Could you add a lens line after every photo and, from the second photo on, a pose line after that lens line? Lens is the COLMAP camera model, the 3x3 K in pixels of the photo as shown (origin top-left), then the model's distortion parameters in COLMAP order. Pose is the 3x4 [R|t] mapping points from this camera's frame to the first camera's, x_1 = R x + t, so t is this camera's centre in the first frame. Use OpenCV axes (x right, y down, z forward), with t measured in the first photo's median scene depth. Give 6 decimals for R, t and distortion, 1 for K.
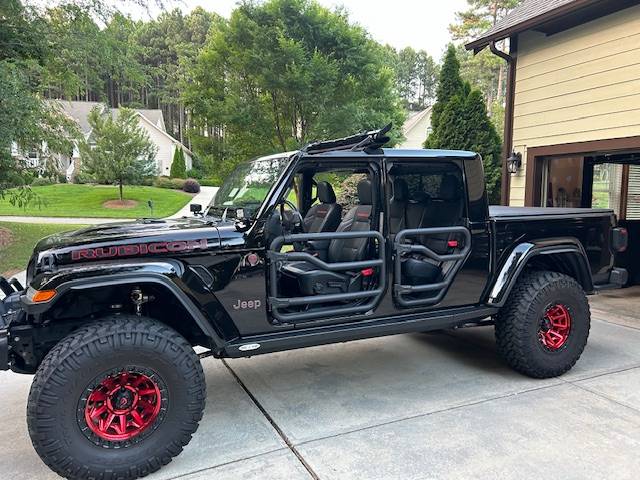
lens RADIAL K [[480.2, 0, 320.0], [0, 480.2, 240.0], [0, 0, 1]] dist [0.062767, -0.066517]
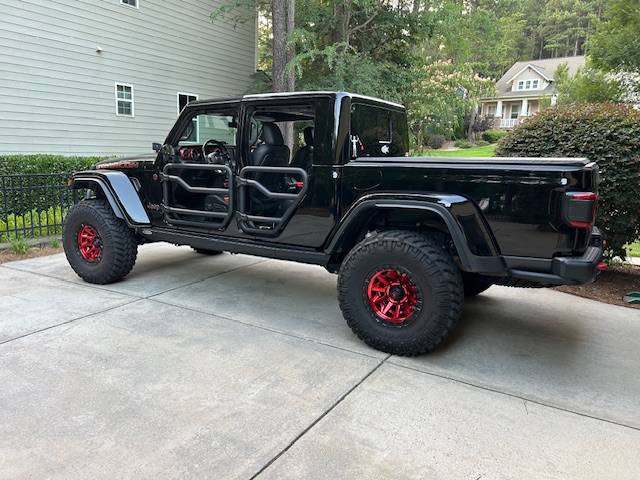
lens RADIAL K [[480.2, 0, 320.0], [0, 480.2, 240.0], [0, 0, 1]] dist [0.062767, -0.066517]
pose [[0.550322, 0.162983, -0.818890, 1.088865], [-0.098379, 0.986589, 0.130246, -0.011787], [0.829136, 0.008885, 0.558976, 0.434097]]
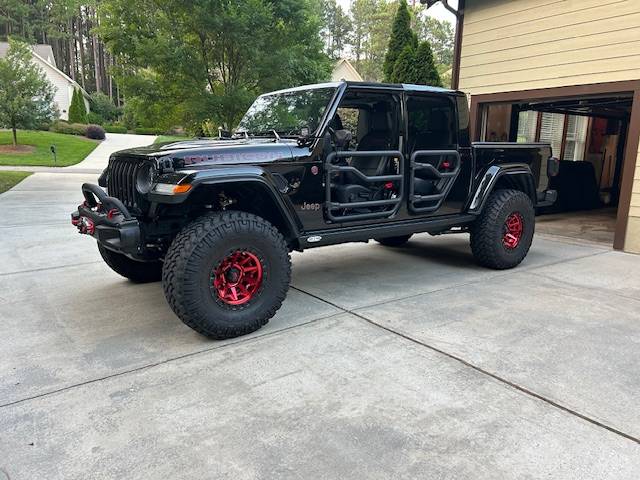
lens RADIAL K [[480.2, 0, 320.0], [0, 480.2, 240.0], [0, 0, 1]] dist [0.062767, -0.066517]
pose [[0.980956, -0.021119, 0.193081, -0.279915], [0.002680, 0.995448, 0.095264, 0.077742], [-0.194214, -0.092932, 0.976547, -0.178723]]
